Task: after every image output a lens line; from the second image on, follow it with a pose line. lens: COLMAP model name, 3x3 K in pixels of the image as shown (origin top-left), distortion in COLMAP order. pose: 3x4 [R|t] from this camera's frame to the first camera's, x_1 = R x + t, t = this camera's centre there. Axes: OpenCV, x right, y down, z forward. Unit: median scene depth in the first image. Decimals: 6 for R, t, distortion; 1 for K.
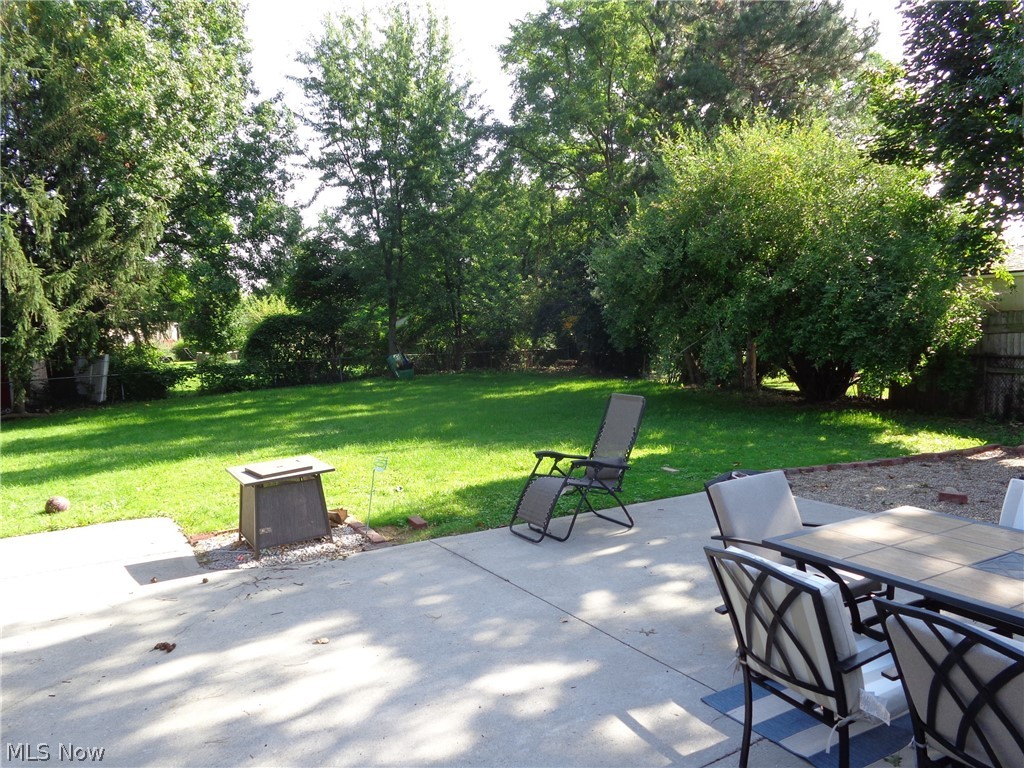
lens RADIAL K [[764.2, 0, 508.9], [0, 764.2, 376.8], [0, 0, 1]] dist [0.002491, 0.002999]
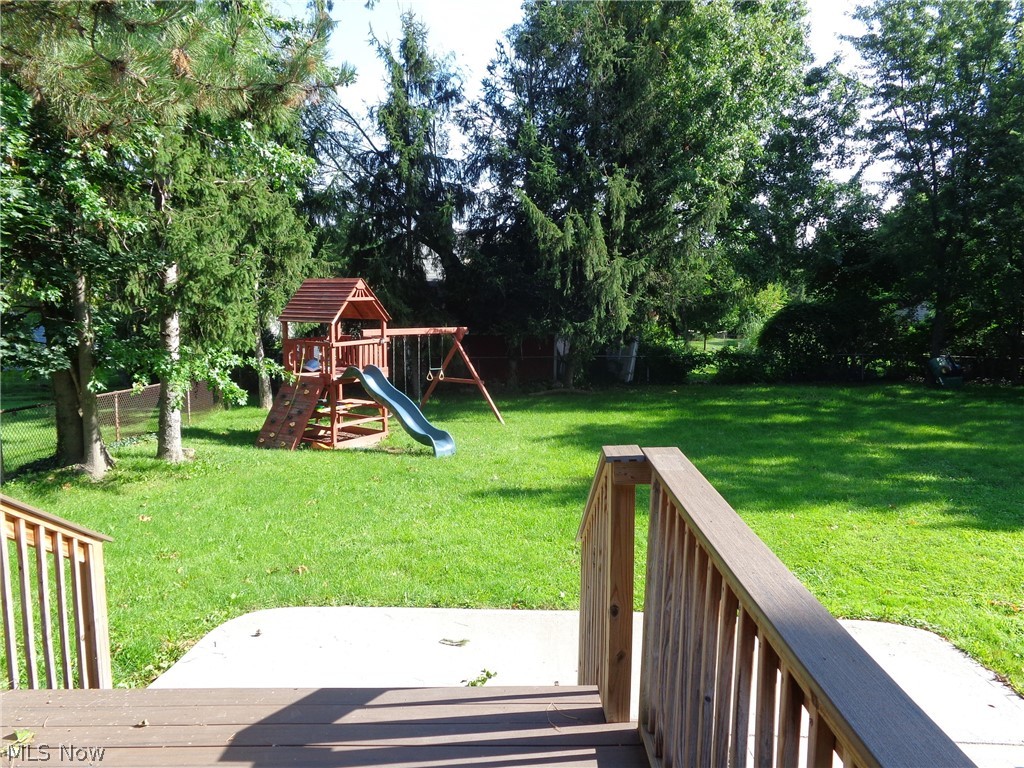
lens RADIAL K [[764.2, 0, 517.7], [0, 764.2, 375.0], [0, 0, 1]] dist [0.002491, 0.002999]
pose [[0.850096, 0.104090, -0.516238, -0.163670], [-0.085908, 0.994551, 0.059068, -0.029917], [0.519573, -0.005865, 0.854406, 0.053591]]
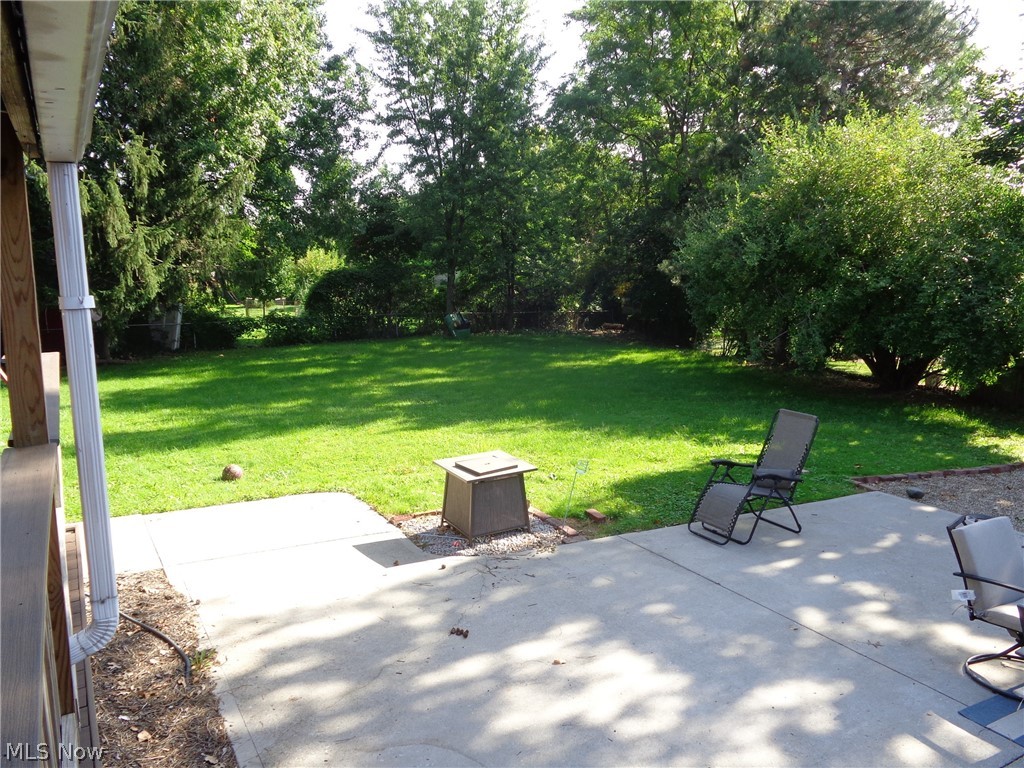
lens RADIAL K [[764.2, 0, 511.0], [0, 764.2, 377.0], [0, 0, 1]] dist [0.002491, 0.002999]
pose [[0.998673, 0.048757, -0.016583, -0.076921], [-0.047548, 0.996632, 0.066812, -0.025671], [0.019785, -0.065935, 0.997628, -0.031041]]
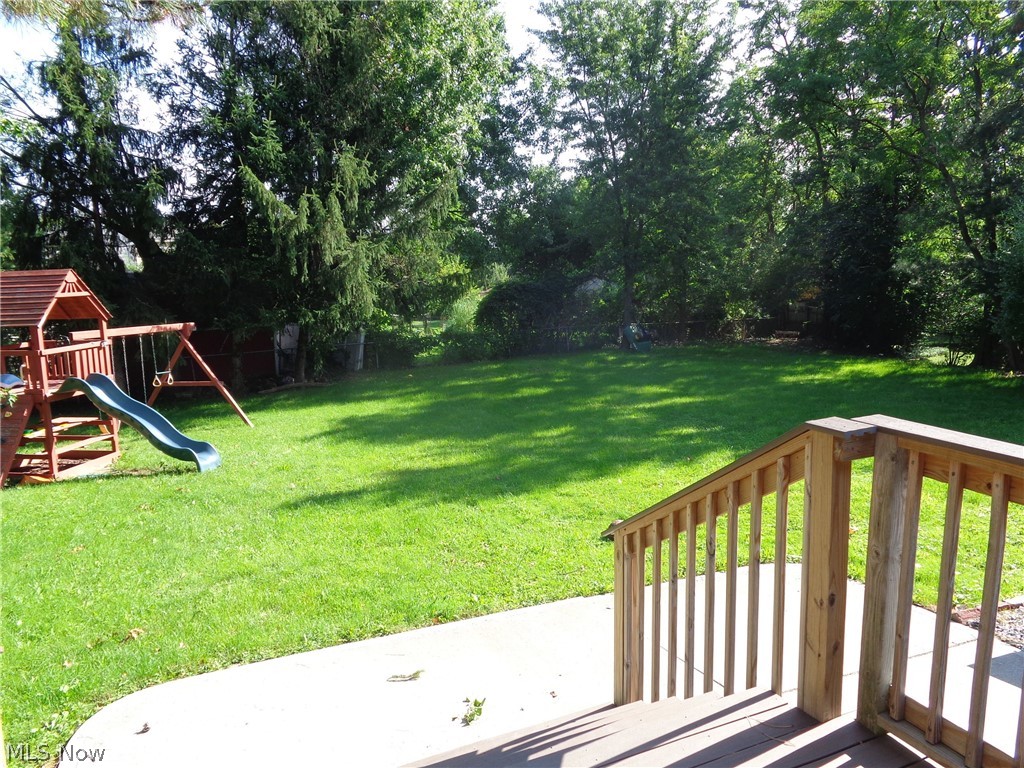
lens RADIAL K [[764.2, 0, 515.3], [0, 764.2, 377.1], [0, 0, 1]] dist [0.002491, 0.002999]
pose [[0.990367, 0.030389, -0.135091, -0.248199], [-0.022860, 0.998116, 0.056937, -0.023757], [0.136567, -0.053300, 0.989196, 0.050686]]
